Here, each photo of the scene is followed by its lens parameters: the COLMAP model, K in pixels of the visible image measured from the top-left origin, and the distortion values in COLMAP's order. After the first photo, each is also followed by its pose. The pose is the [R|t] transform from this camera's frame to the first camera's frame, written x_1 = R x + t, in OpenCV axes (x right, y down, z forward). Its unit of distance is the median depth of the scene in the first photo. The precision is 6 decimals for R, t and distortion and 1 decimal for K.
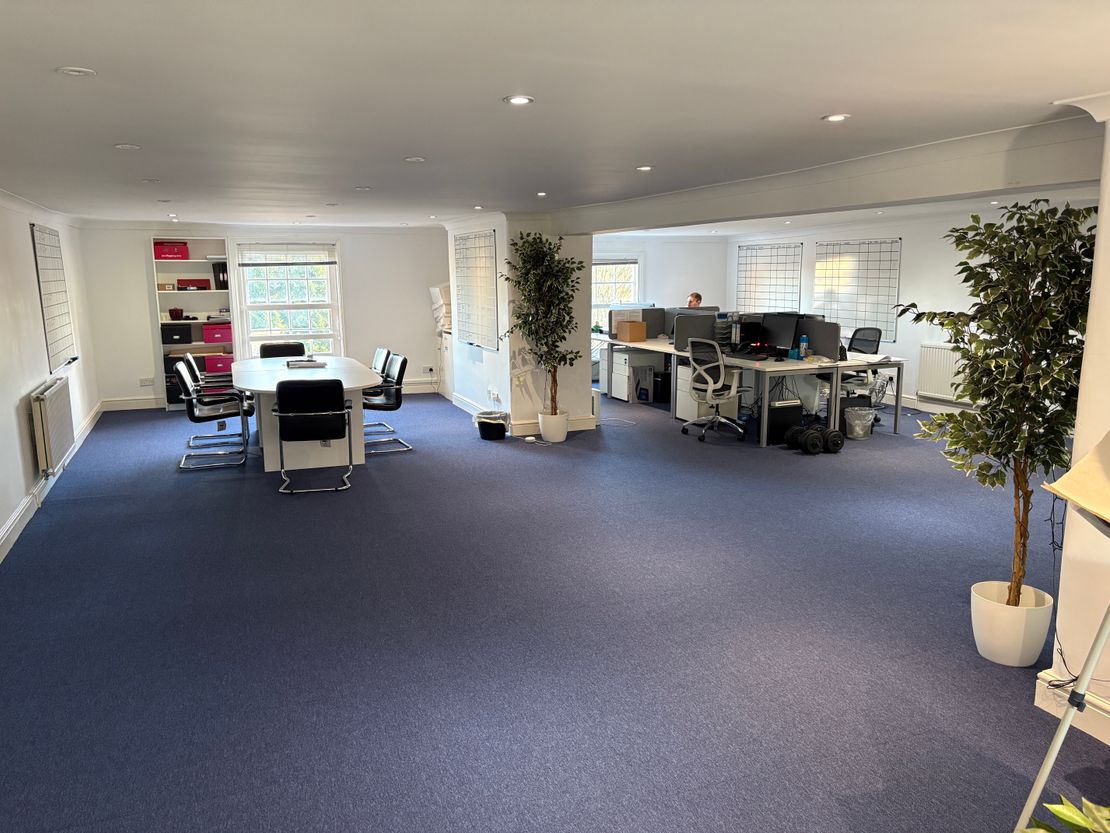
lens RADIAL K [[818.6, 0, 554.8], [0, 818.6, 417.0], [0, 0, 1]] dist [0.028129, -0.031752]
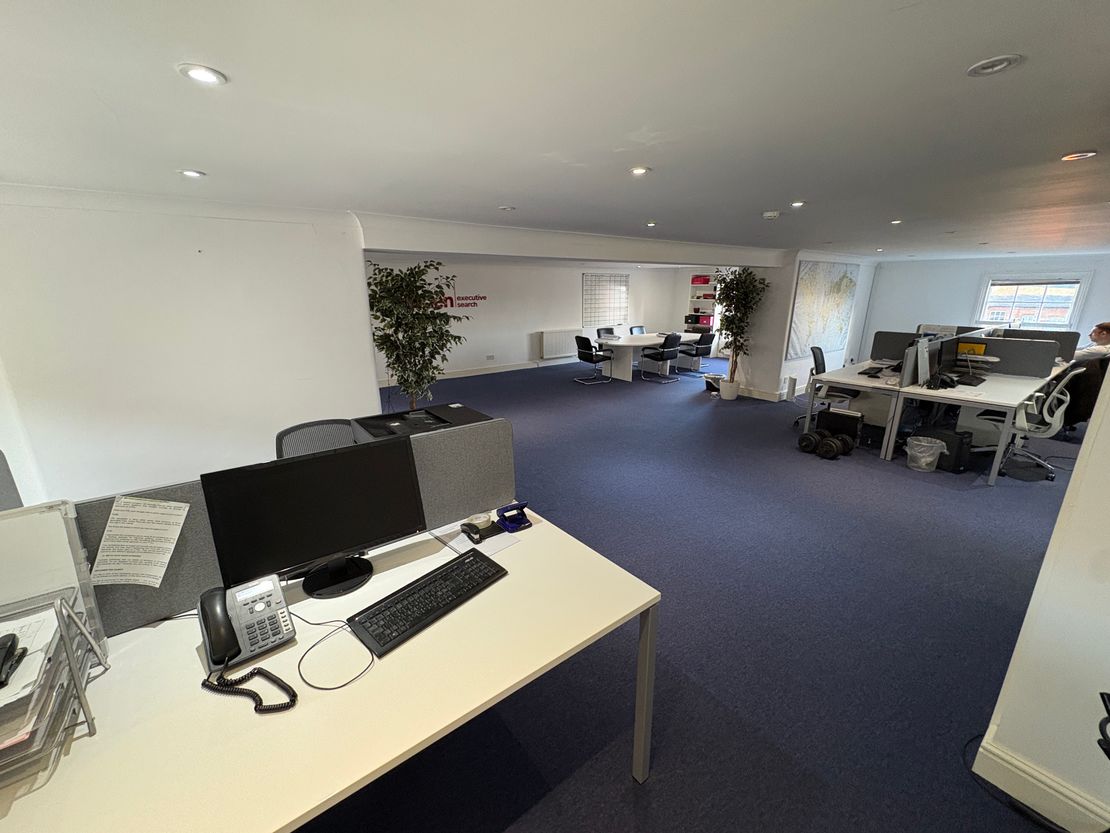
lens RADIAL K [[452.4, 0, 555.7], [0, 452.4, 416.6], [0, 0, 1]] dist [0.012021, 0.000079]
pose [[0.251301, 0.270052, -0.929473, 0.635137], [-0.169258, 0.957754, 0.232506, -0.071266], [0.952995, 0.098892, 0.286393, 0.329842]]
